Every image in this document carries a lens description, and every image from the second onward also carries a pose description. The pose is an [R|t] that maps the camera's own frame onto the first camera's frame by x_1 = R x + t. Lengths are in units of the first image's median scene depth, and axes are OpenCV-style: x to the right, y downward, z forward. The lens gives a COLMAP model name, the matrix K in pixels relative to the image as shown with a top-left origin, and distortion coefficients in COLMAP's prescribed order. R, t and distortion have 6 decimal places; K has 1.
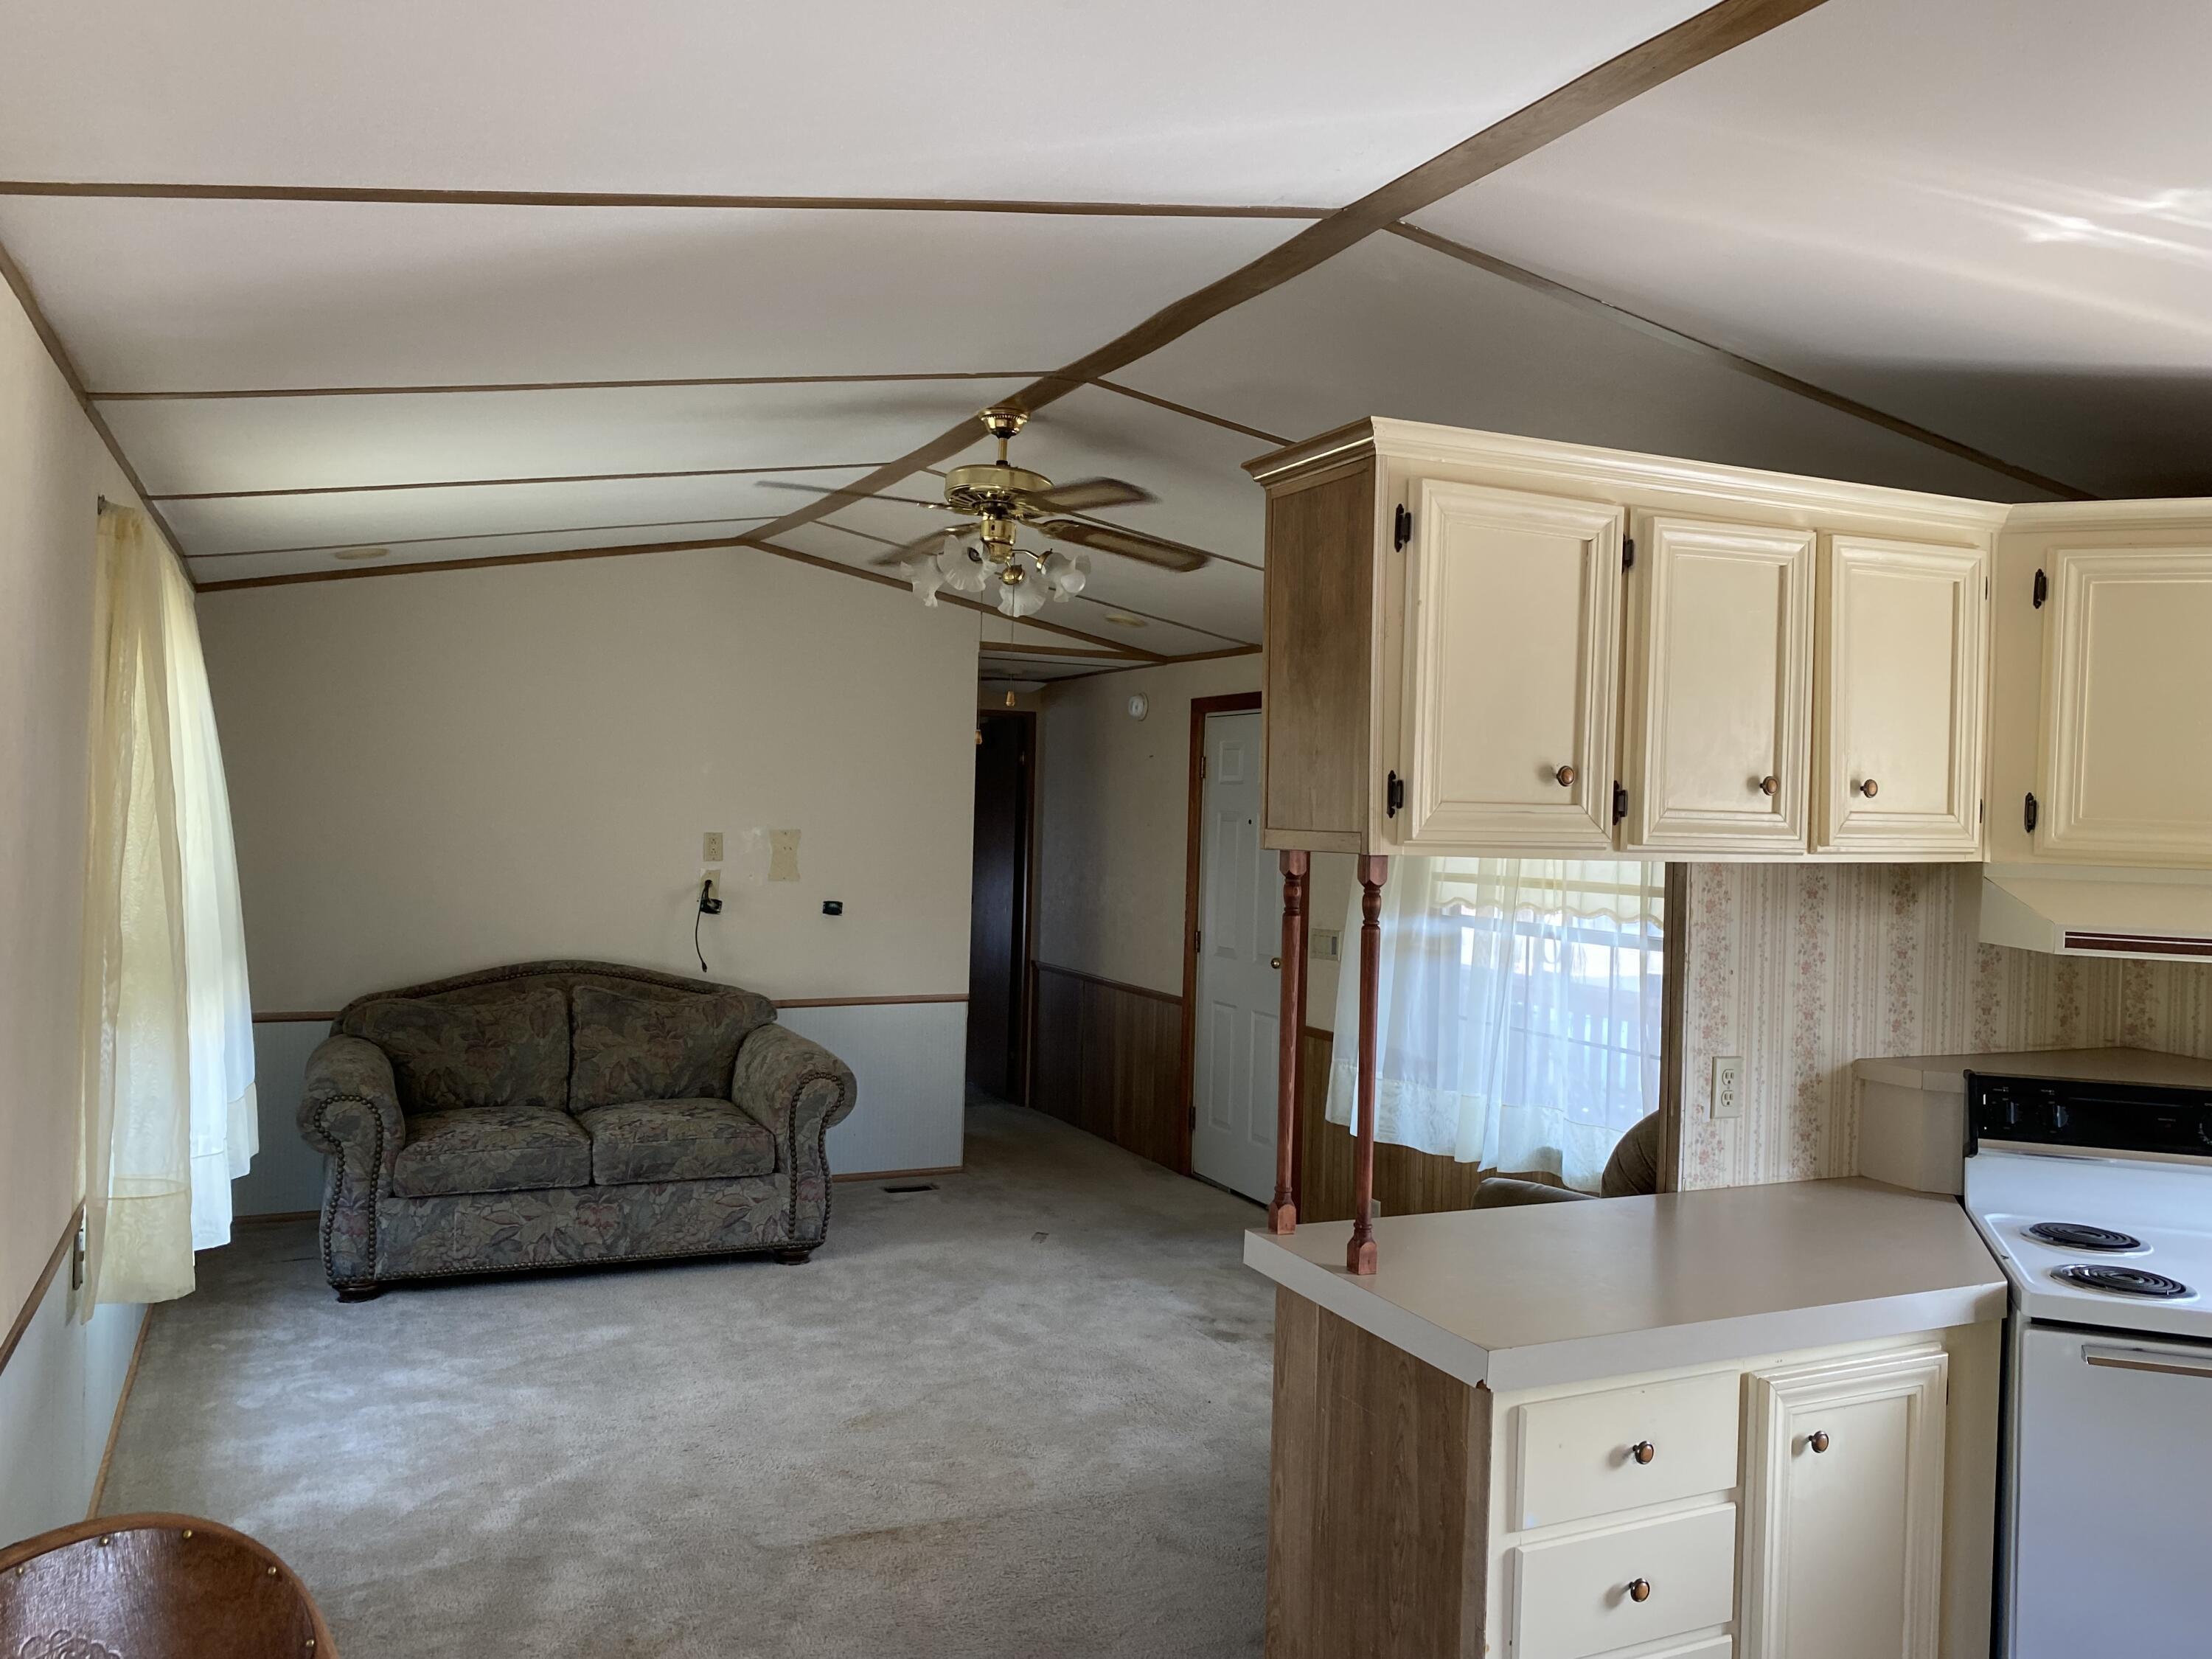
lens RADIAL K [[1672.6, 0, 1110.8], [0, 1672.6, 808.0], [0, 0, 1]] dist [0.041172, -0.079108]
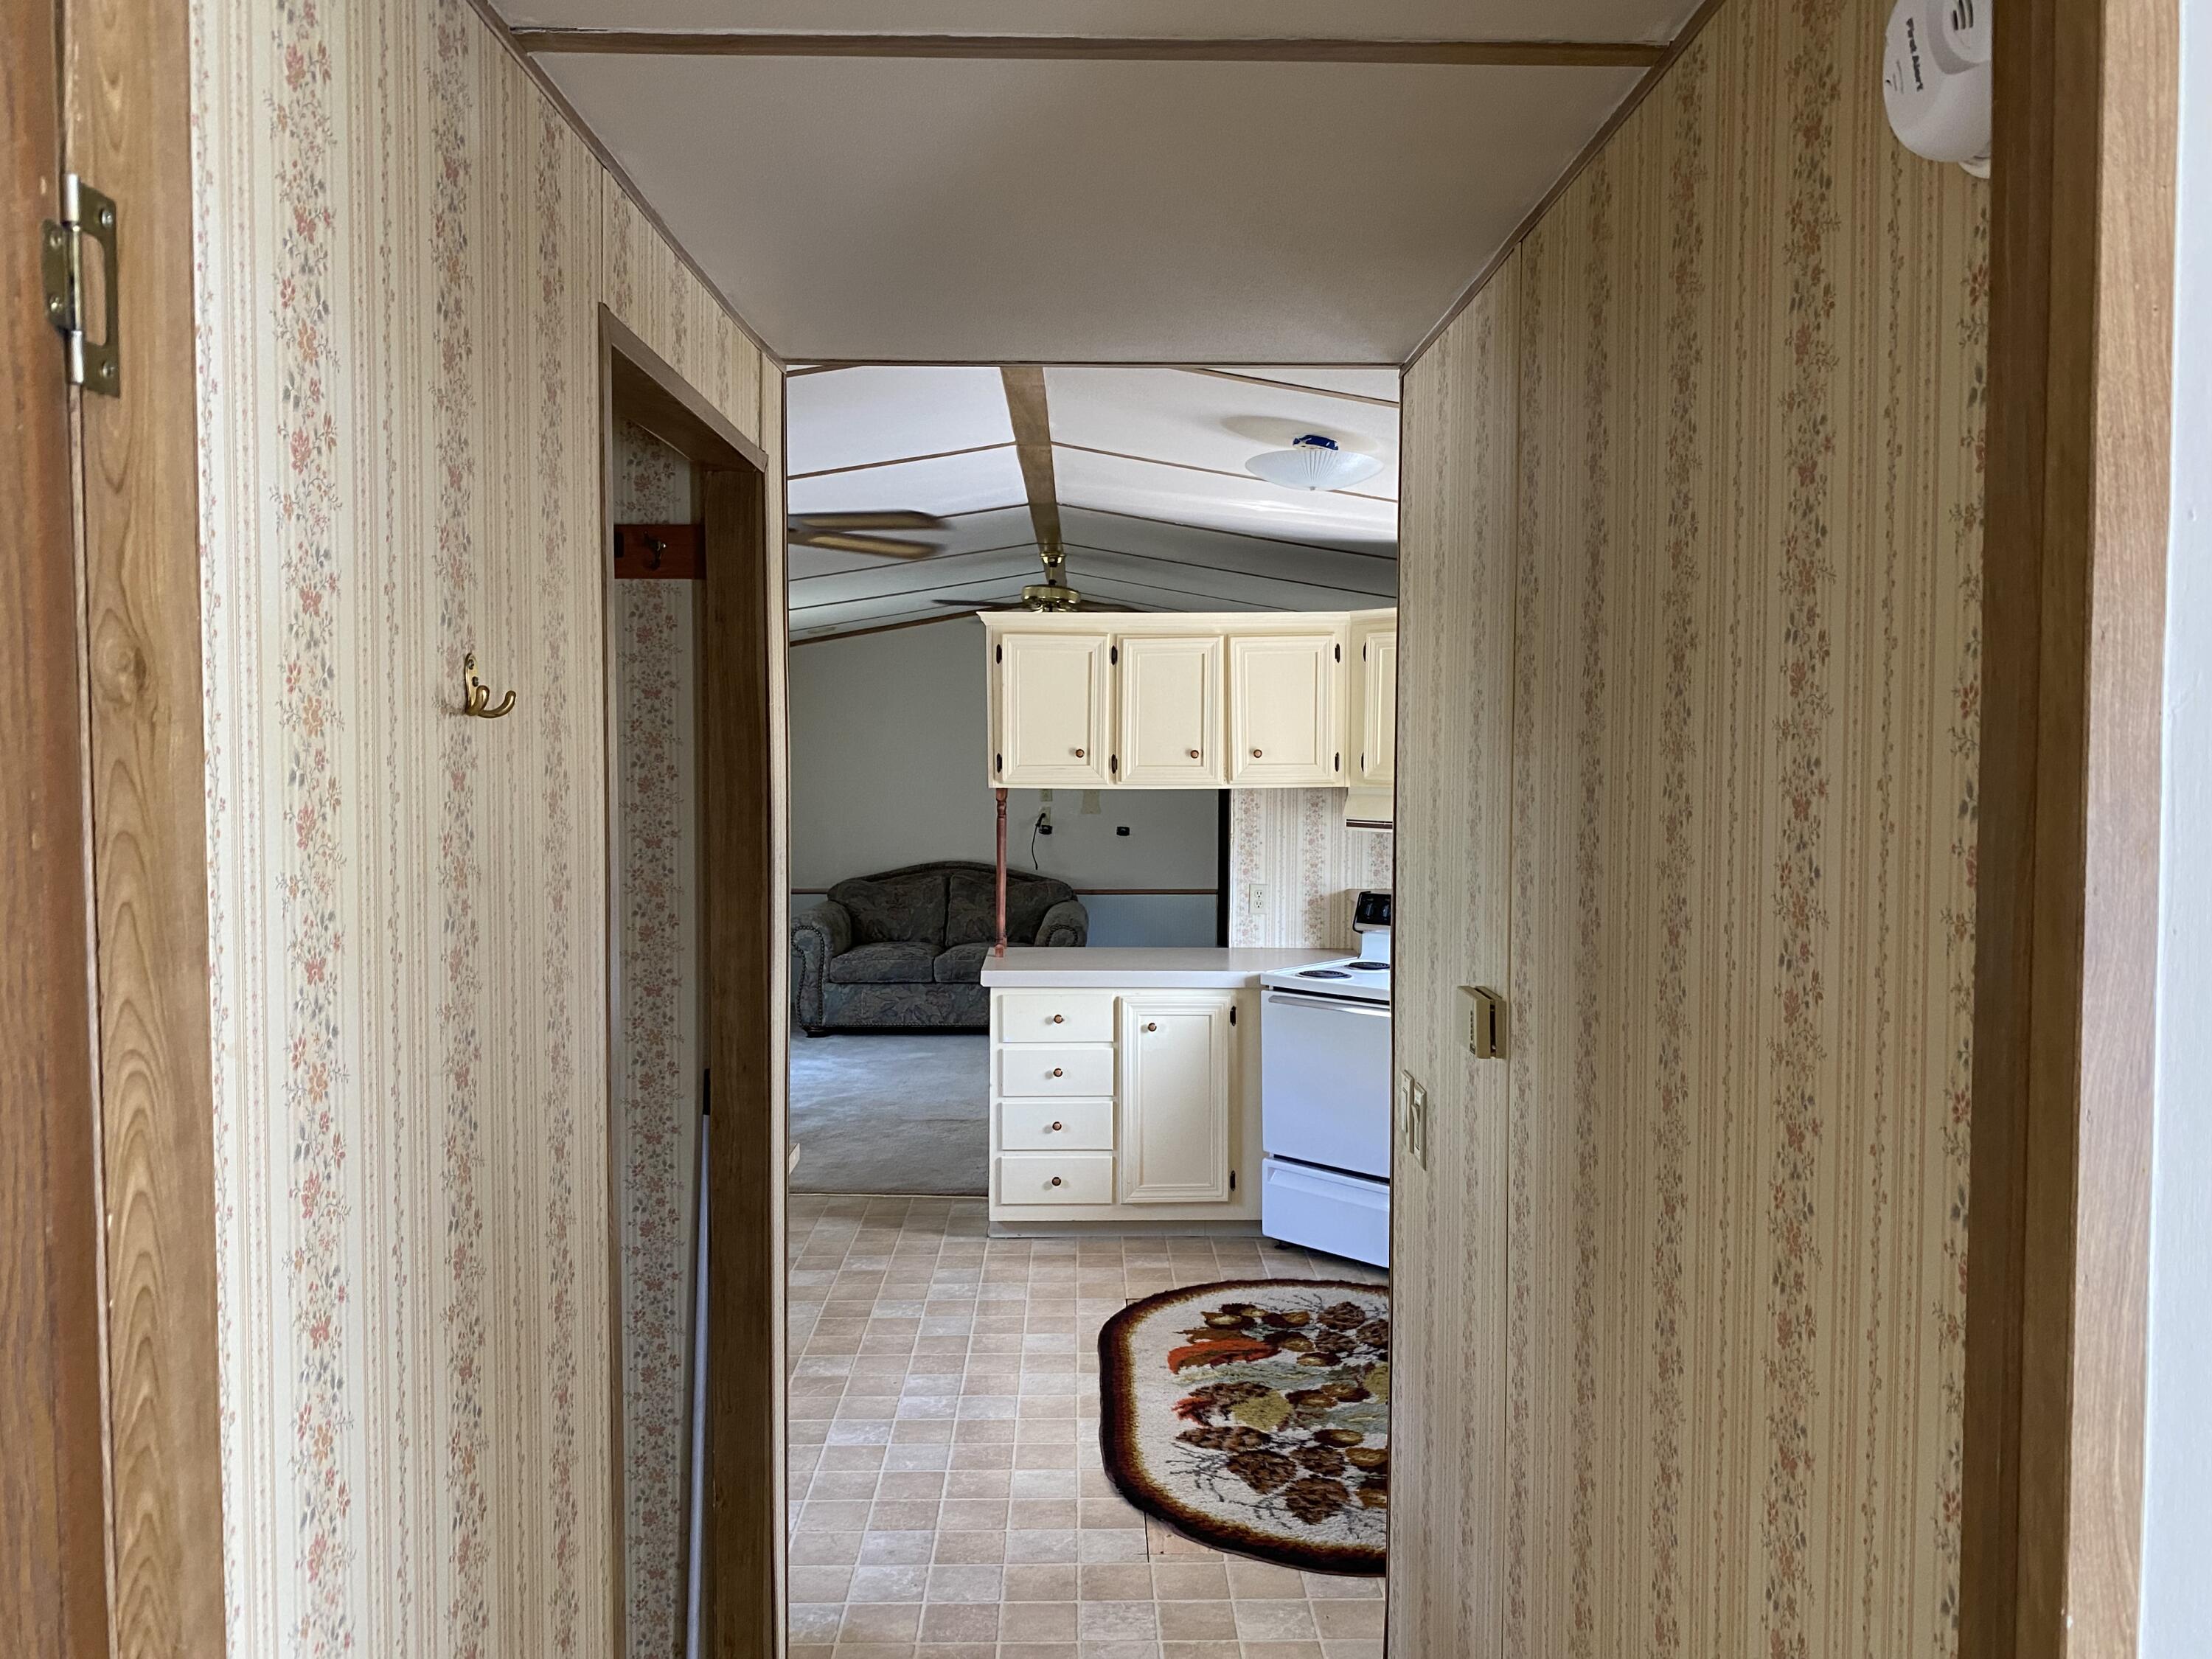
lens RADIAL K [[1610.5, 0, 1176.1], [0, 1610.5, 807.2], [0, 0, 1]] dist [-0.004445, -0.005254]
pose [[0.929951, -0.009260, -0.367567, 0.584389], [0.019972, 0.999479, 0.025350, 0.001431], [0.367141, -0.030915, 0.929652, -0.505983]]
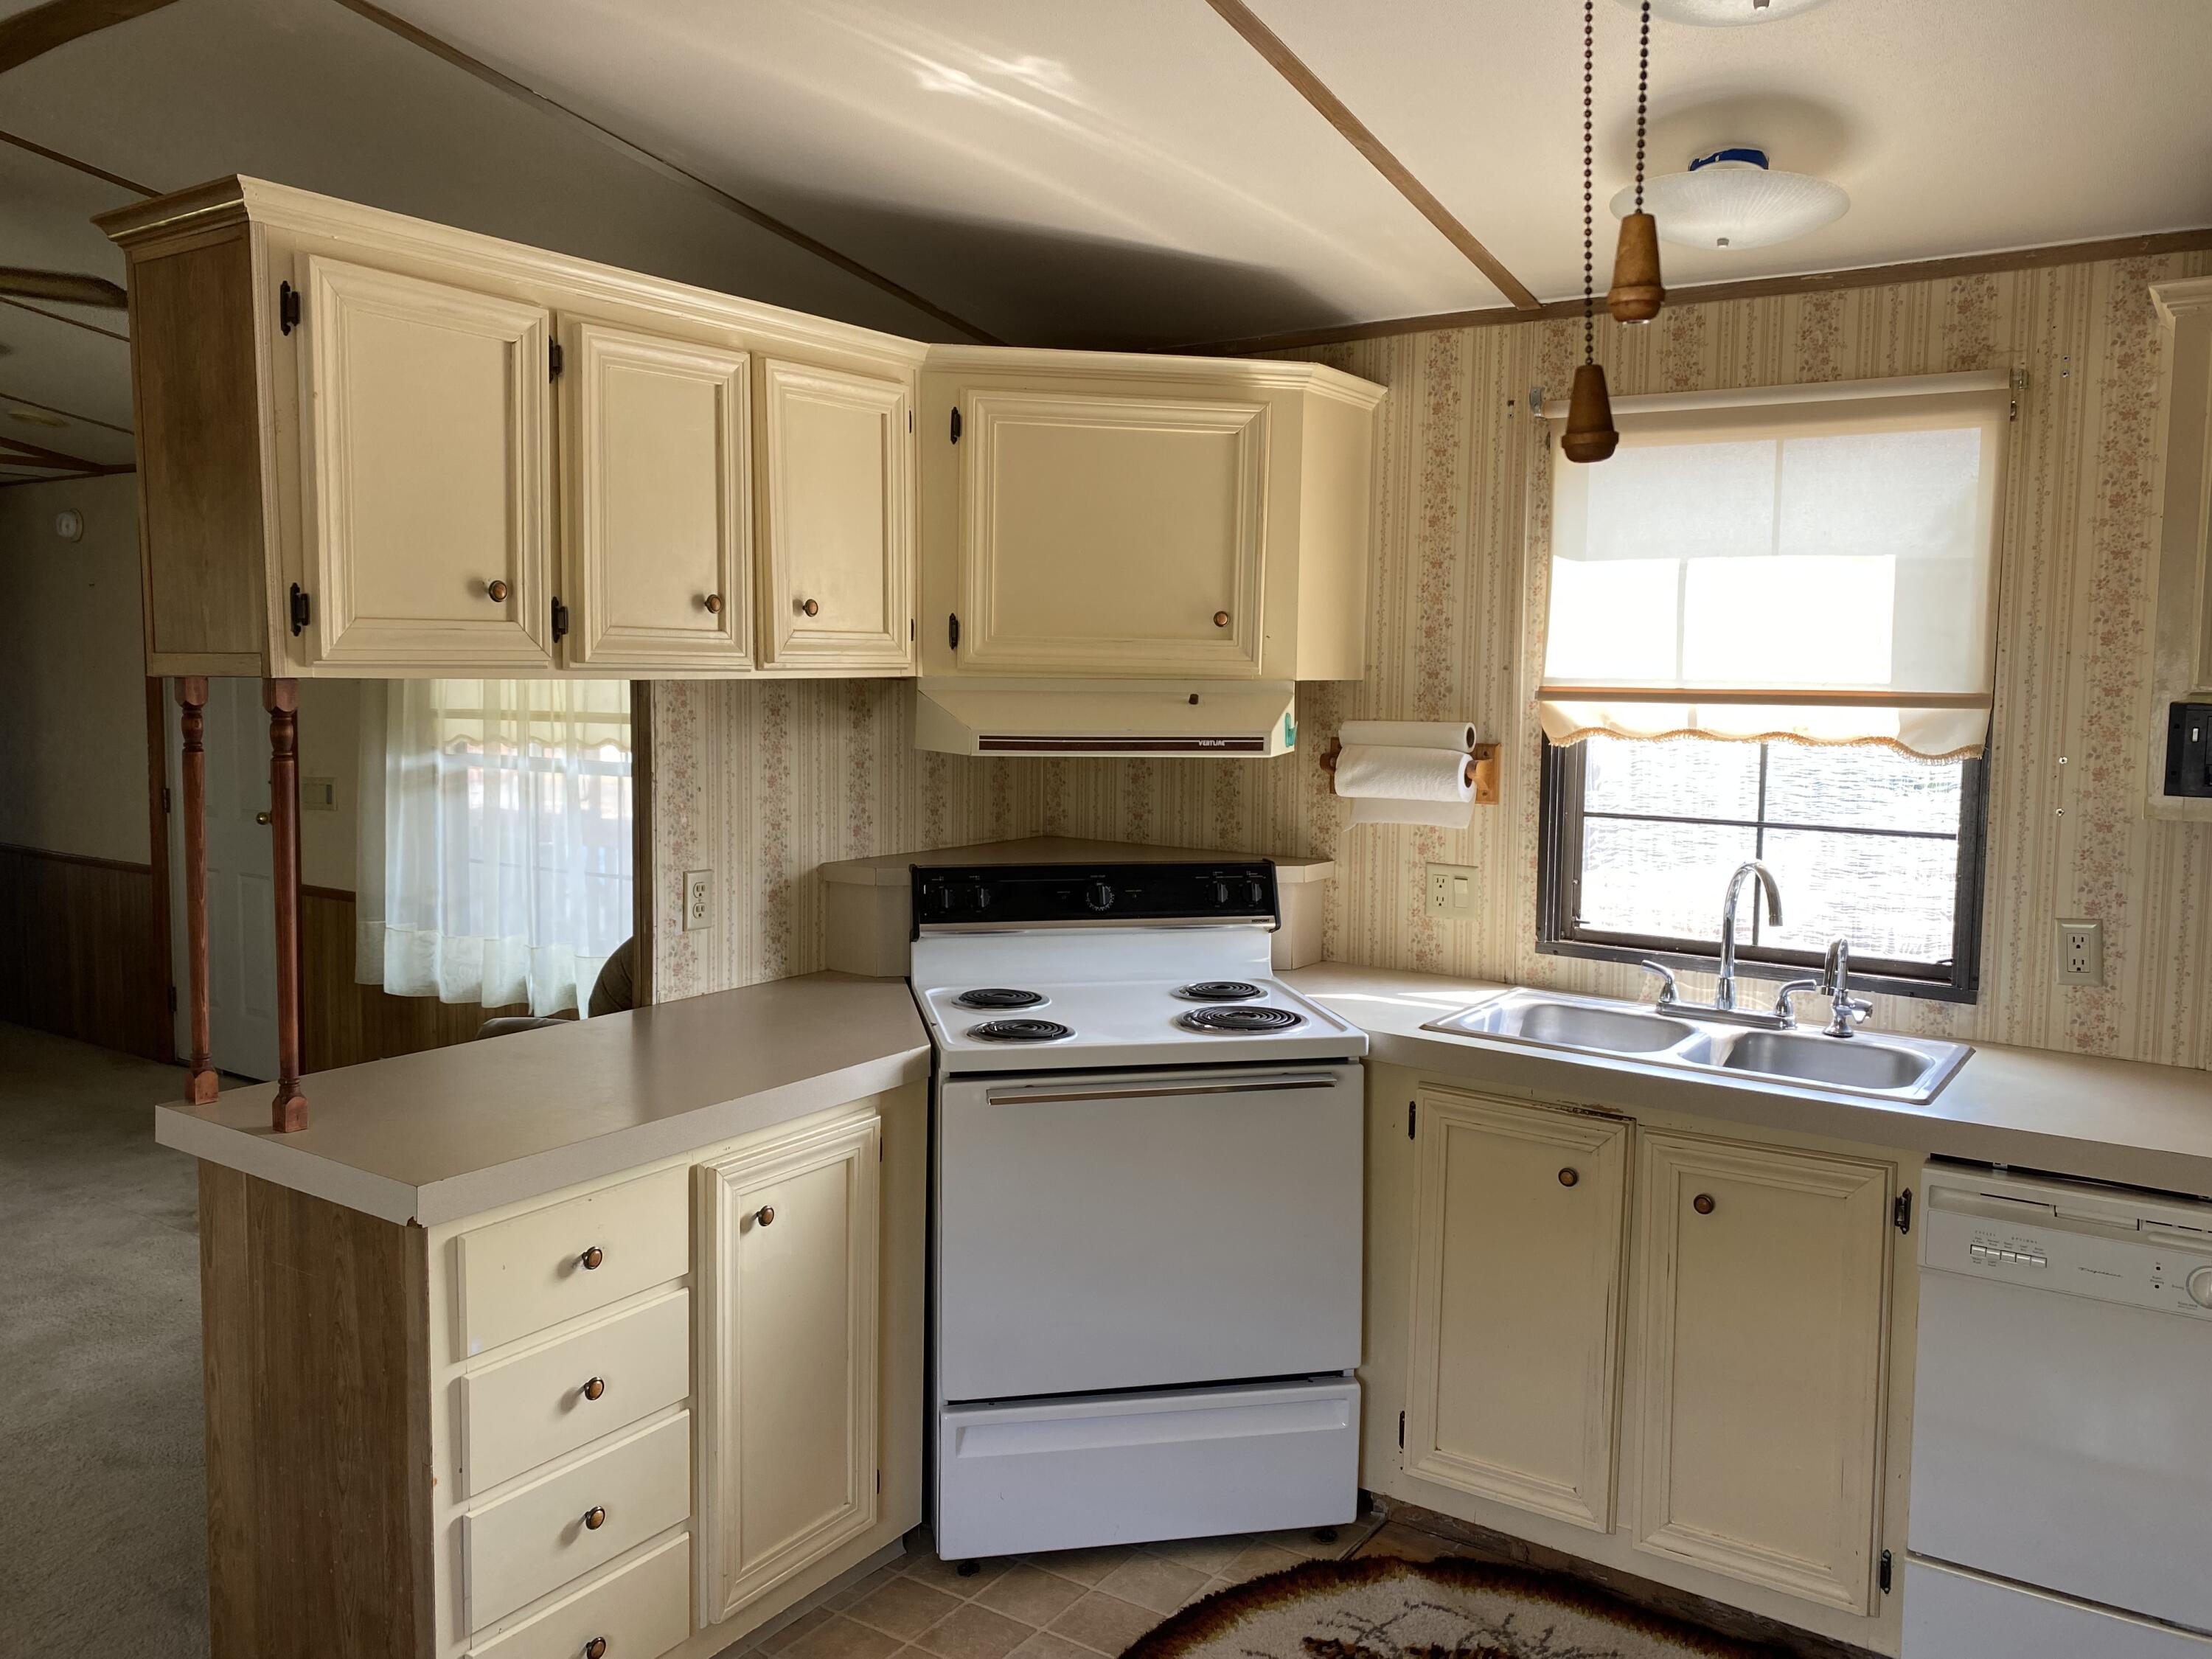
lens RADIAL K [[1672.6, 0, 1110.8], [0, 1672.6, 808.0], [0, 0, 1]] dist [0.041172, -0.079108]
pose [[0.855956, -0.062162, 0.513298, 0.033524], [0.013962, 0.995163, 0.097235, 0.007586], [-0.516860, -0.076062, 0.852684, -0.004464]]
